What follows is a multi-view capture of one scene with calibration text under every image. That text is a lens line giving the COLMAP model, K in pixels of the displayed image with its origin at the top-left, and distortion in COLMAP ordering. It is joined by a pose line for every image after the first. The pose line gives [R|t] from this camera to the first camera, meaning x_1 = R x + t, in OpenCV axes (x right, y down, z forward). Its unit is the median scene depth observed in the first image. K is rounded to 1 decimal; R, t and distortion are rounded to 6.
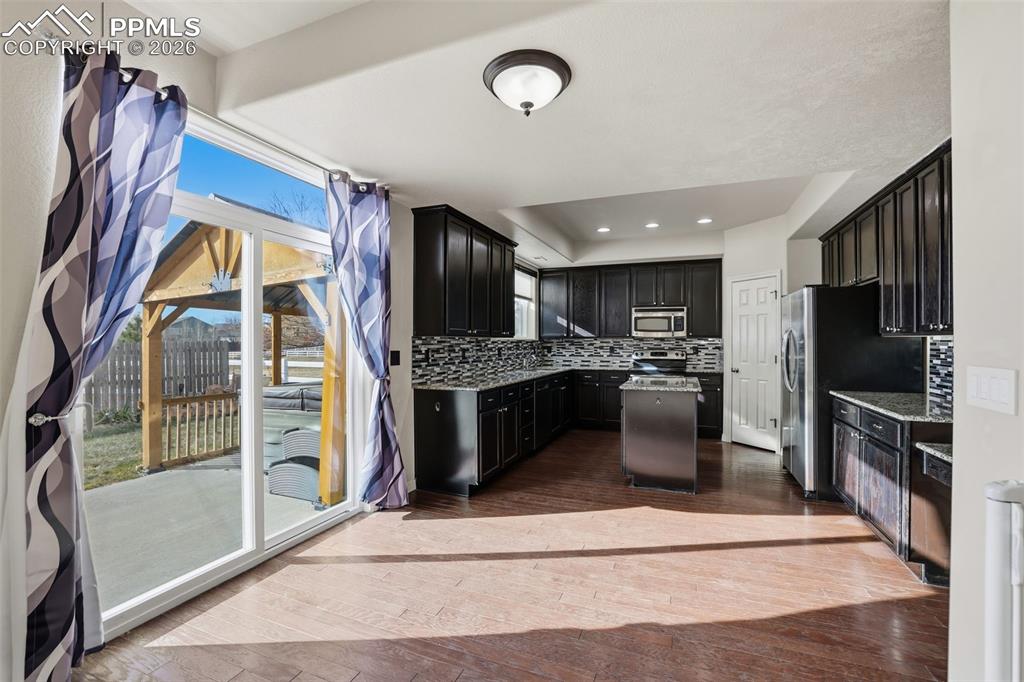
lens RADIAL K [[439.2, 0, 515.8], [0, 439.2, 342.3], [0, 0, 1]] dist [-0.040843, 0.010904]
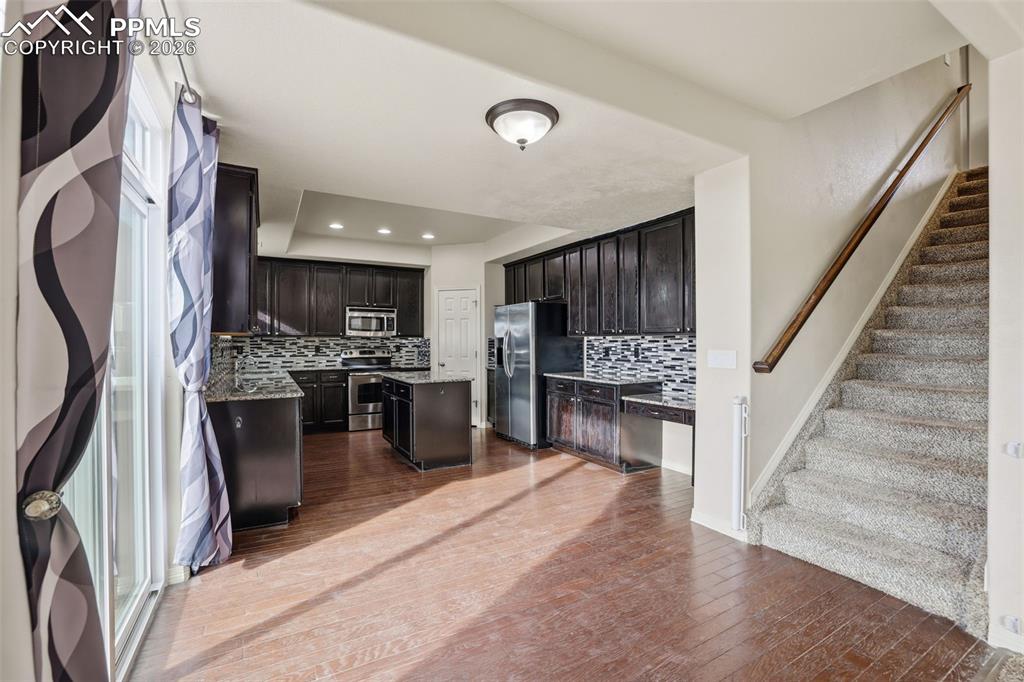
lens RADIAL K [[439.2, 0, 505.1], [0, 439.2, 341.1], [0, 0, 1]] dist [-0.040843, 0.010904]
pose [[0.636458, -0.000783, 0.771311, -0.337234], [0.003182, 0.999994, -0.001611, 0.003059], [-0.771304, 0.003479, 0.636457, 0.097625]]
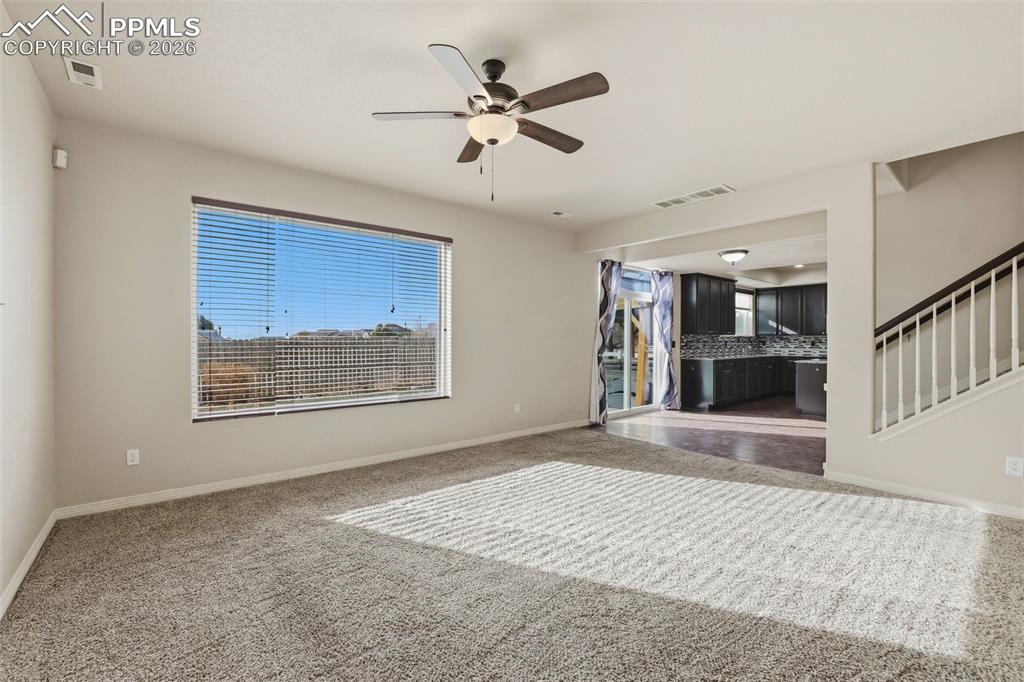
lens RADIAL K [[439.2, 0, 506.9], [0, 439.2, 337.8], [0, 0, 1]] dist [-0.040843, 0.010904]
pose [[0.873154, 0.004059, -0.487427, 0.045917], [-0.004871, 0.999988, -0.000399, 0.005409], [0.487420, 0.002722, 0.873164, -0.918951]]
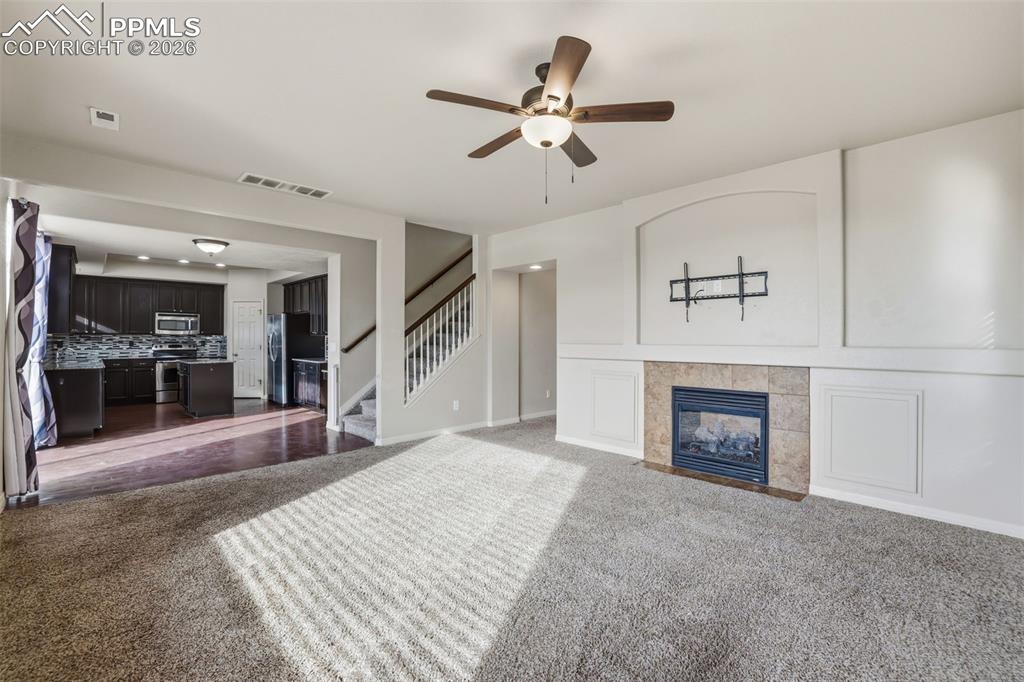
lens RADIAL K [[439.2, 0, 509.3], [0, 439.2, 334.3], [0, 0, 1]] dist [-0.040843, 0.010904]
pose [[0.407442, 0.009296, 0.913184, -0.620490], [-0.000370, 0.999950, -0.010014, 0.002412], [-0.913231, 0.003742, 0.407425, -0.677854]]
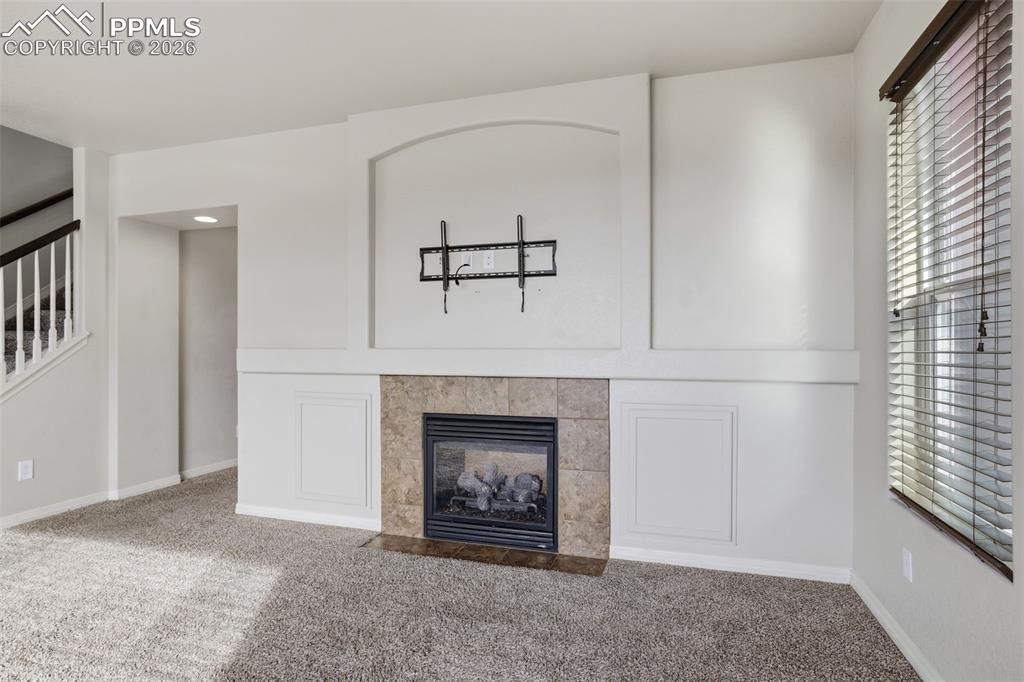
lens RADIAL K [[534.8, 0, 510.3], [0, 534.8, 338.1], [0, 0, 1]] dist [-0.017840, 0.005606]
pose [[-0.081180, 0.003757, 0.996692, -0.390430], [0.003659, 0.999987, -0.003471, 0.003785], [-0.996693, 0.003366, -0.081192, -0.675035]]
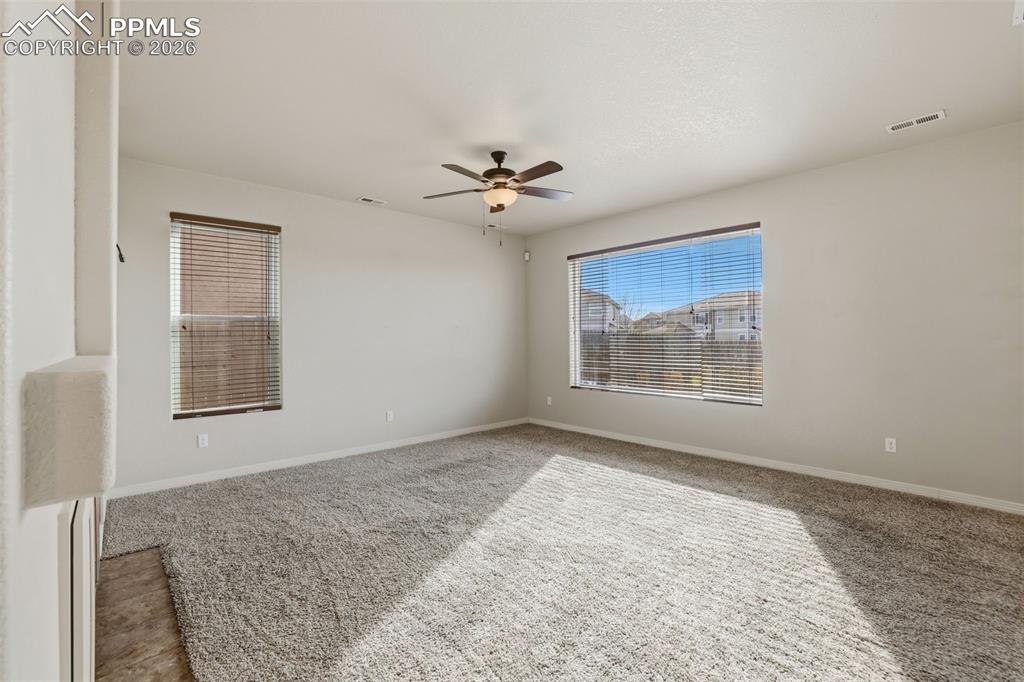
lens RADIAL K [[442.8, 0, 510.8], [0, 442.8, 340.0], [0, 0, 1]] dist [-0.030477, 0.002959]
pose [[-0.440497, 0.007161, -0.897725, 0.412074], [0.007103, 0.999965, 0.004492, 0.004745], [0.897726, -0.004398, -0.440533, -0.216919]]
